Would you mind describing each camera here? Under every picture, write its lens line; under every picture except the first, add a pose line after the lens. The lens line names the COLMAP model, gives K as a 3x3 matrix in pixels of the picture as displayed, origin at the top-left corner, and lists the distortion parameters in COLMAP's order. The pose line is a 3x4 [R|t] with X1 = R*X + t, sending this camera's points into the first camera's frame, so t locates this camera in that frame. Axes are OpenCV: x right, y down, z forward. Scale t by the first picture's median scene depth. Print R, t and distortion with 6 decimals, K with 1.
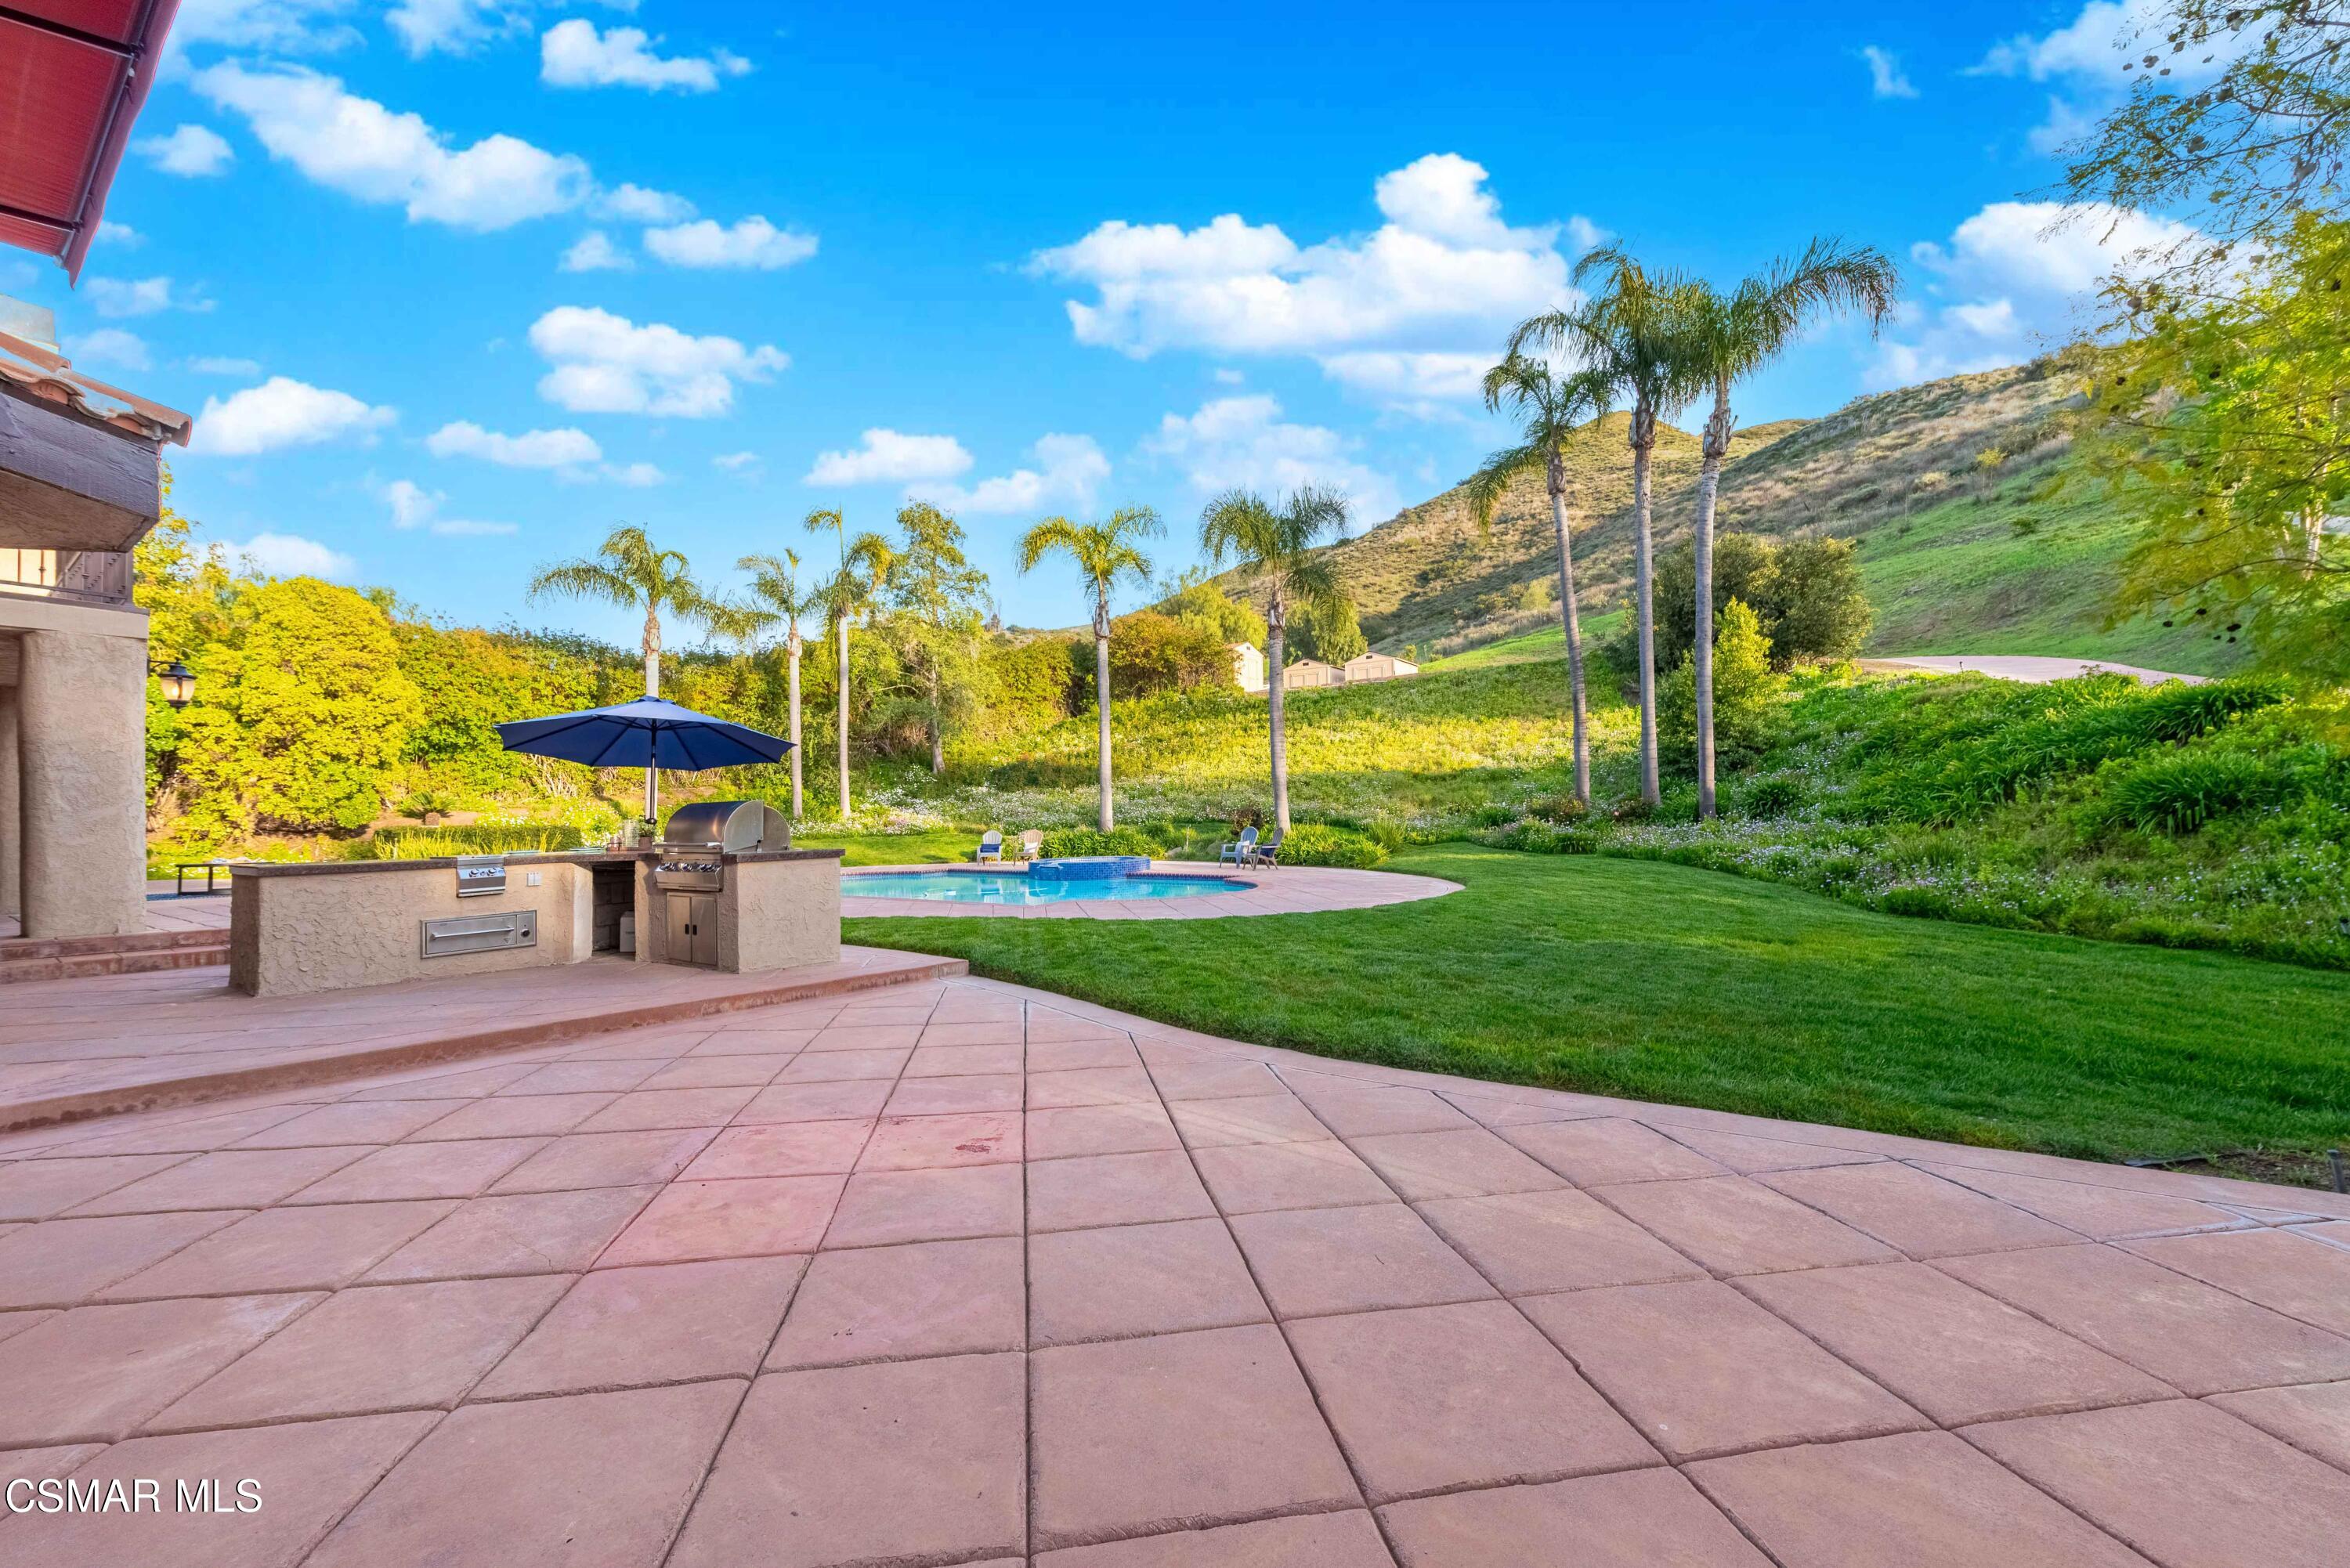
lens RADIAL K [[905.4, 0, 1166.2], [0, 905.4, 798.9], [0, 0, 1]] dist [0.001856, 0.000069]
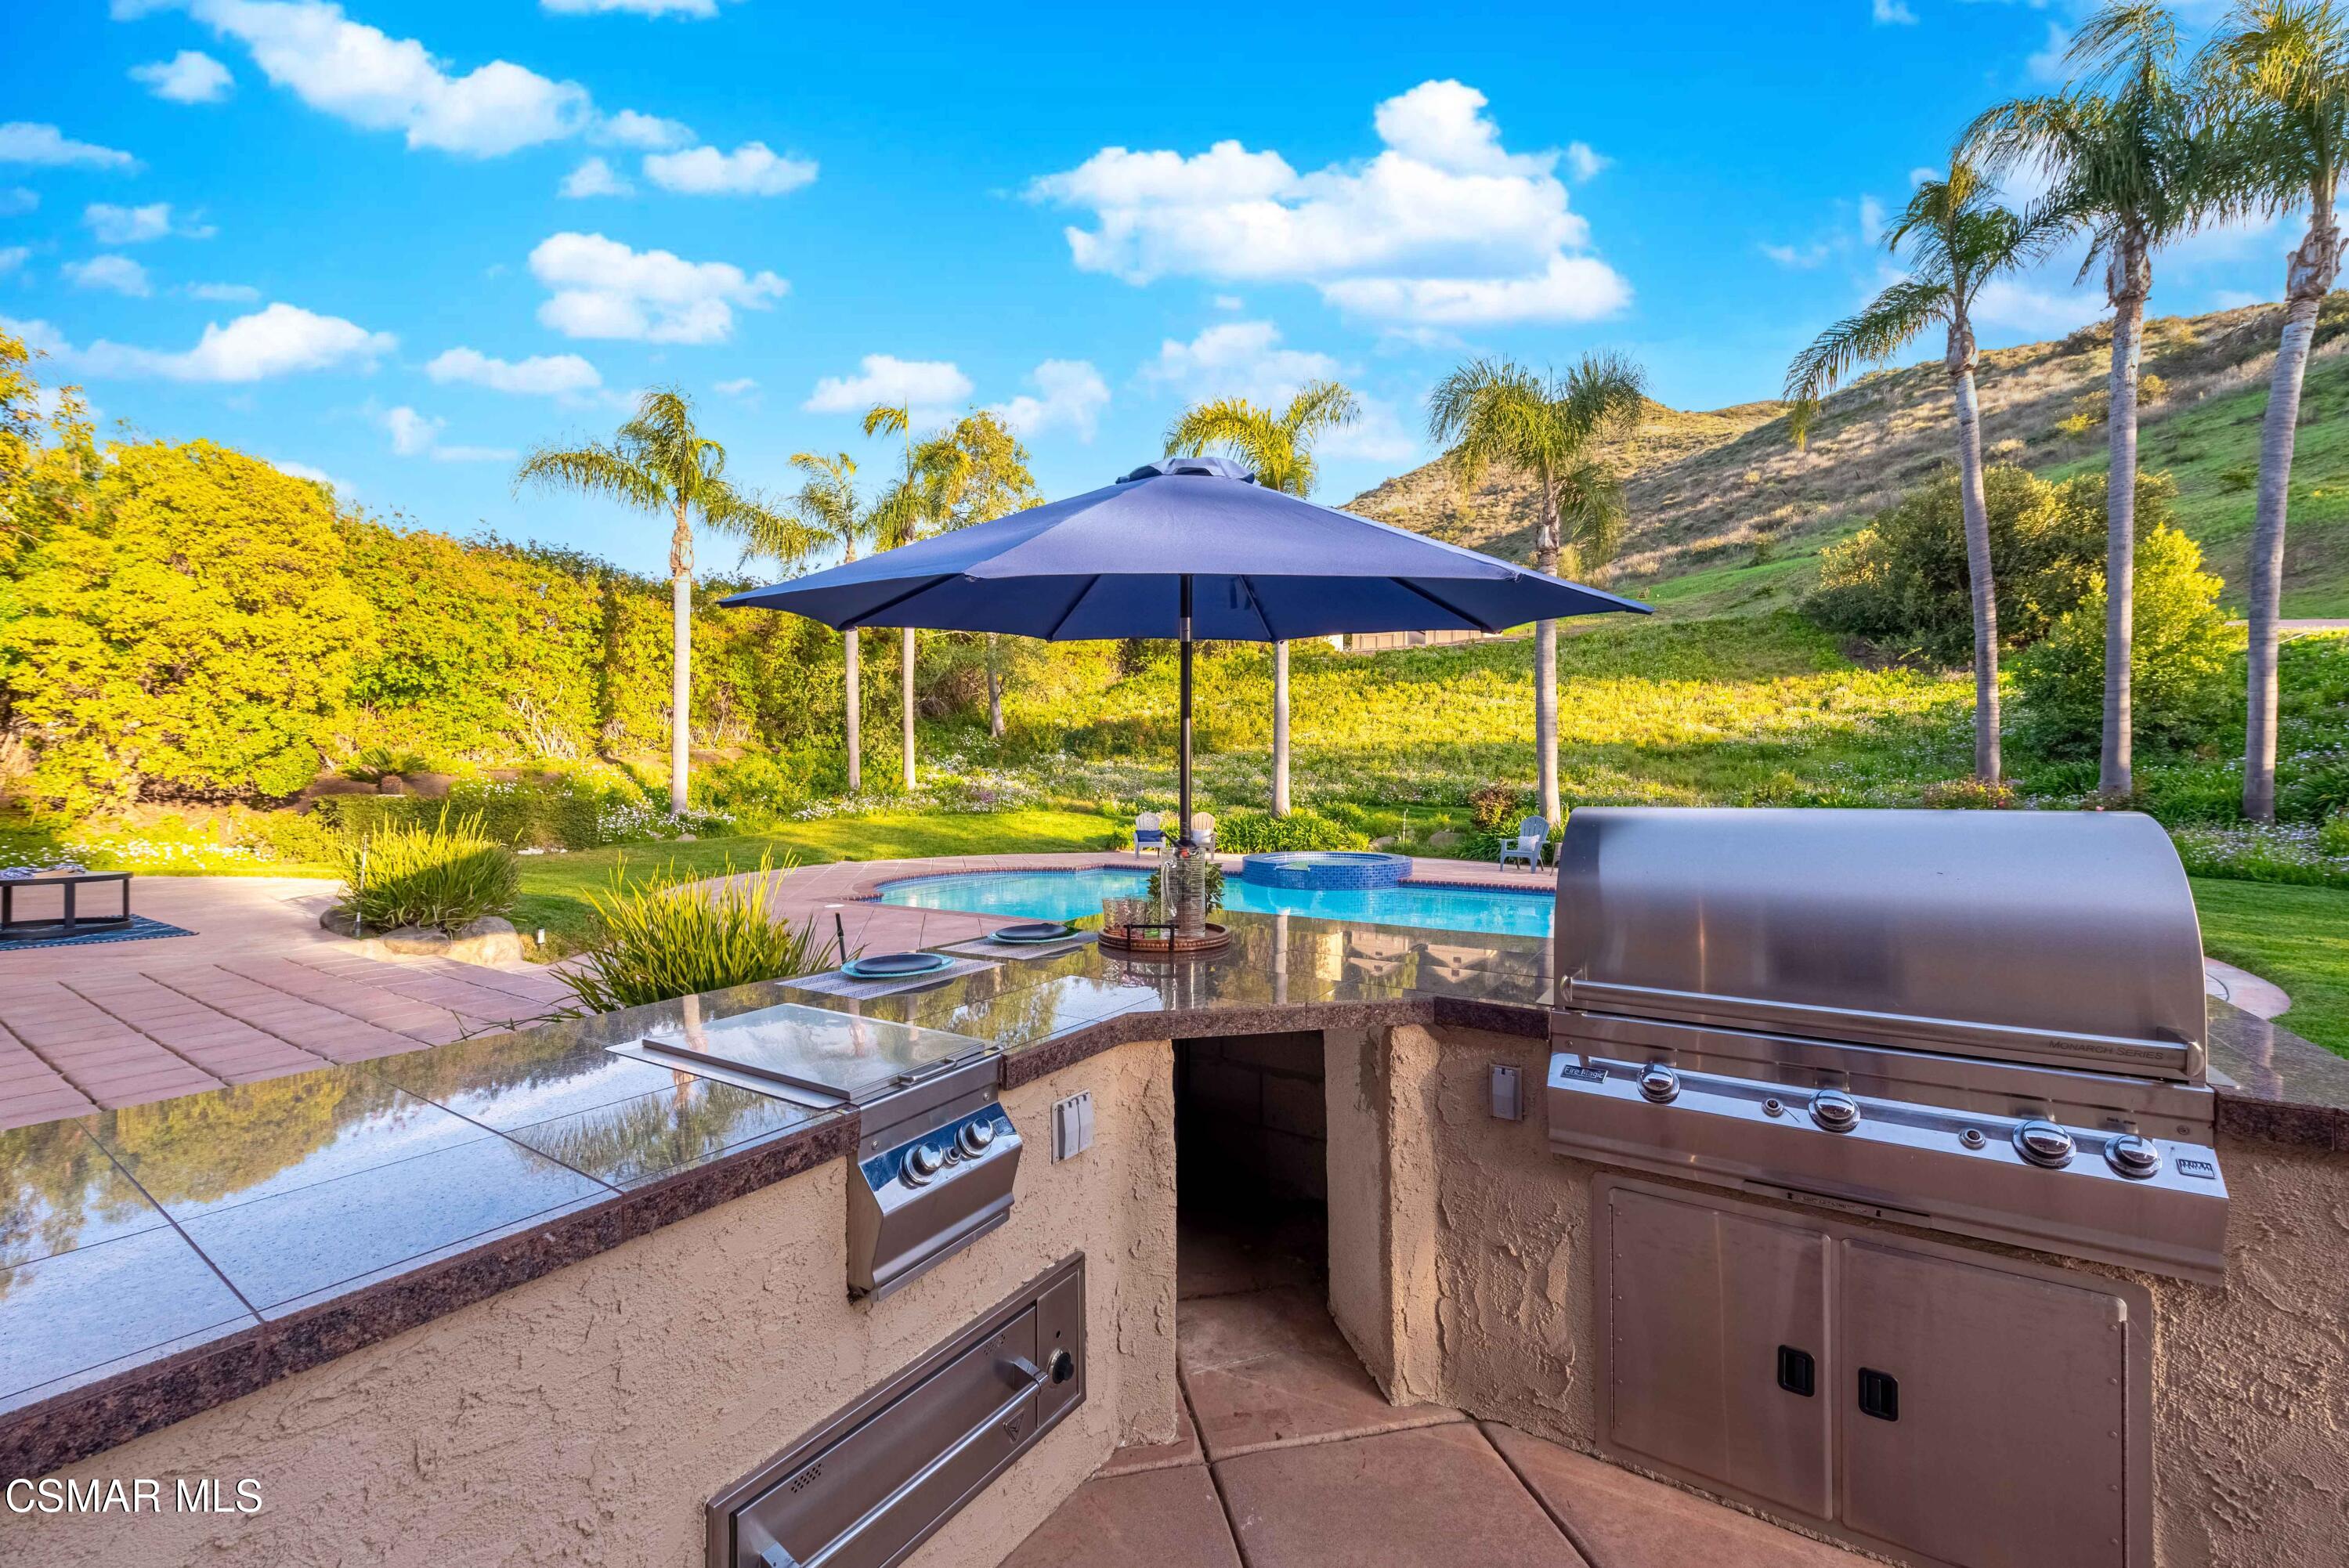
lens RADIAL K [[913.9, 0, 1168.0], [0, 913.9, 794.3], [0, 0, 1]] dist [0.001132, 0.000272]
pose [[0.999061, 0.016722, 0.039957, -0.223902], [-0.017812, 0.999475, 0.027081, -0.001553], [-0.039483, -0.027767, 0.998834, 0.249122]]
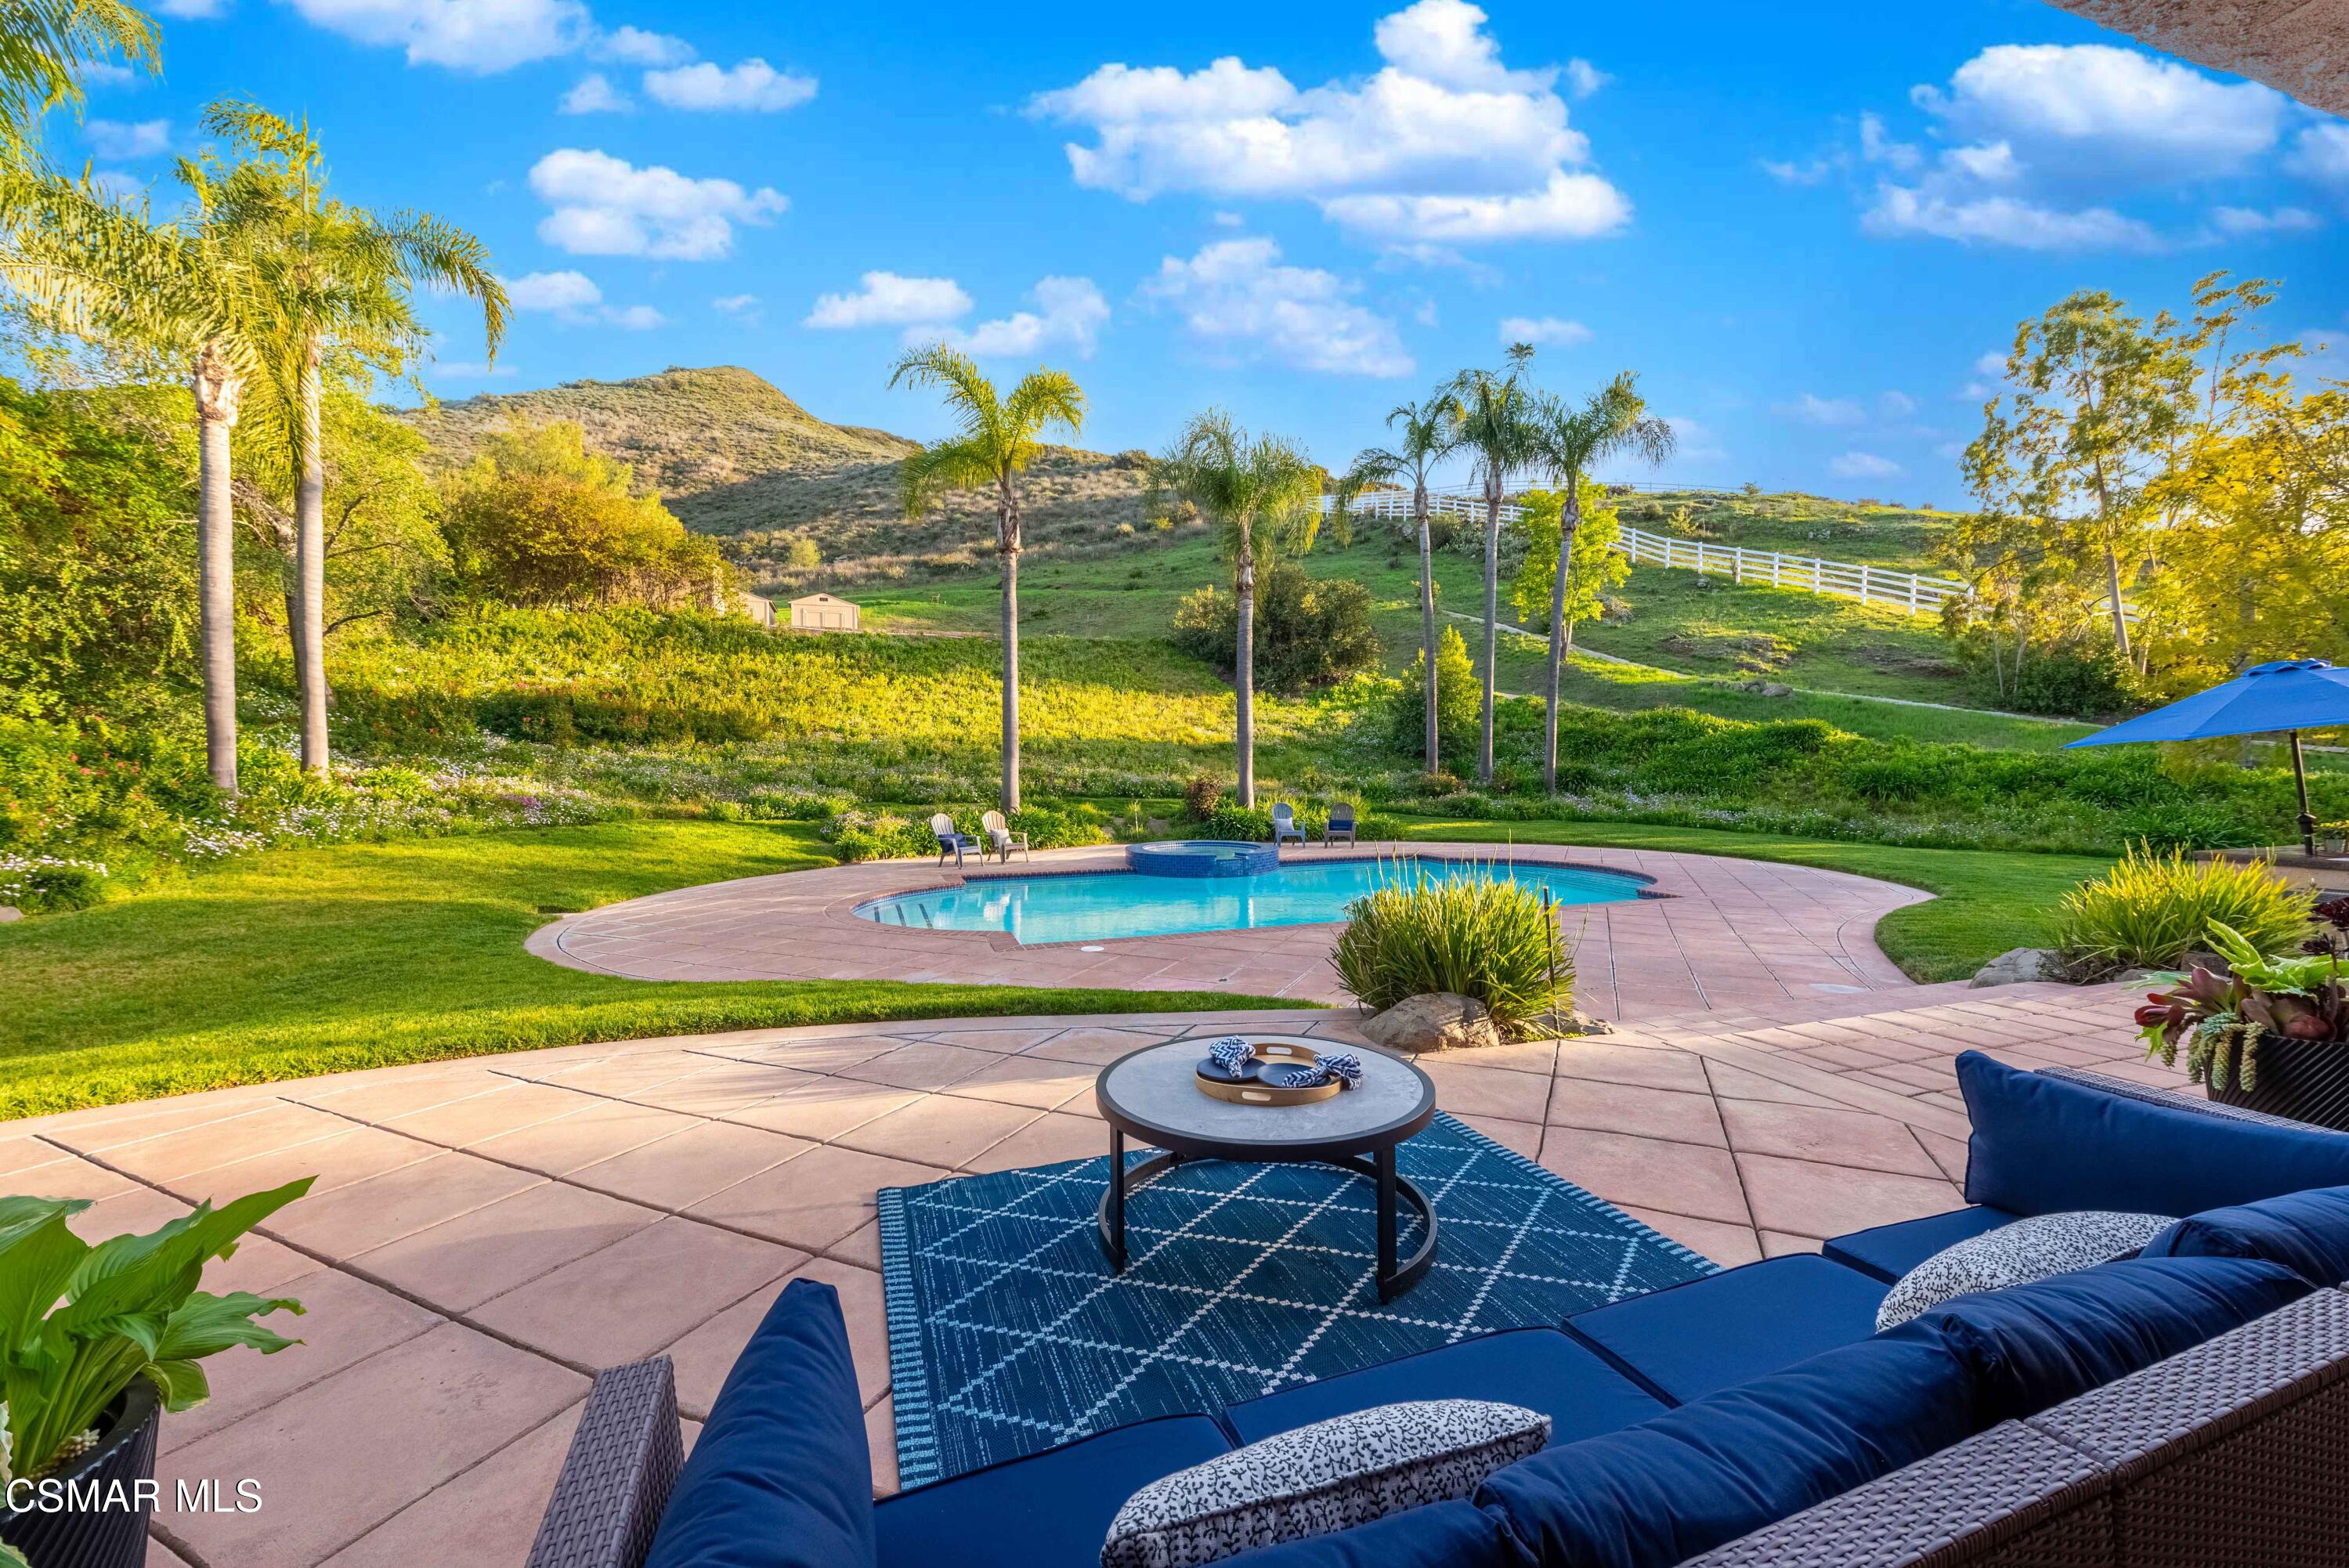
lens RADIAL K [[913.9, 0, 1168.0], [0, 913.9, 794.3], [0, 0, 1]] dist [0.001132, 0.000272]
pose [[0.586757, -0.005711, 0.809743, -0.825366], [-0.023663, 0.999427, 0.024196, 0.008843], [-0.809417, -0.033358, 0.586286, 0.614460]]
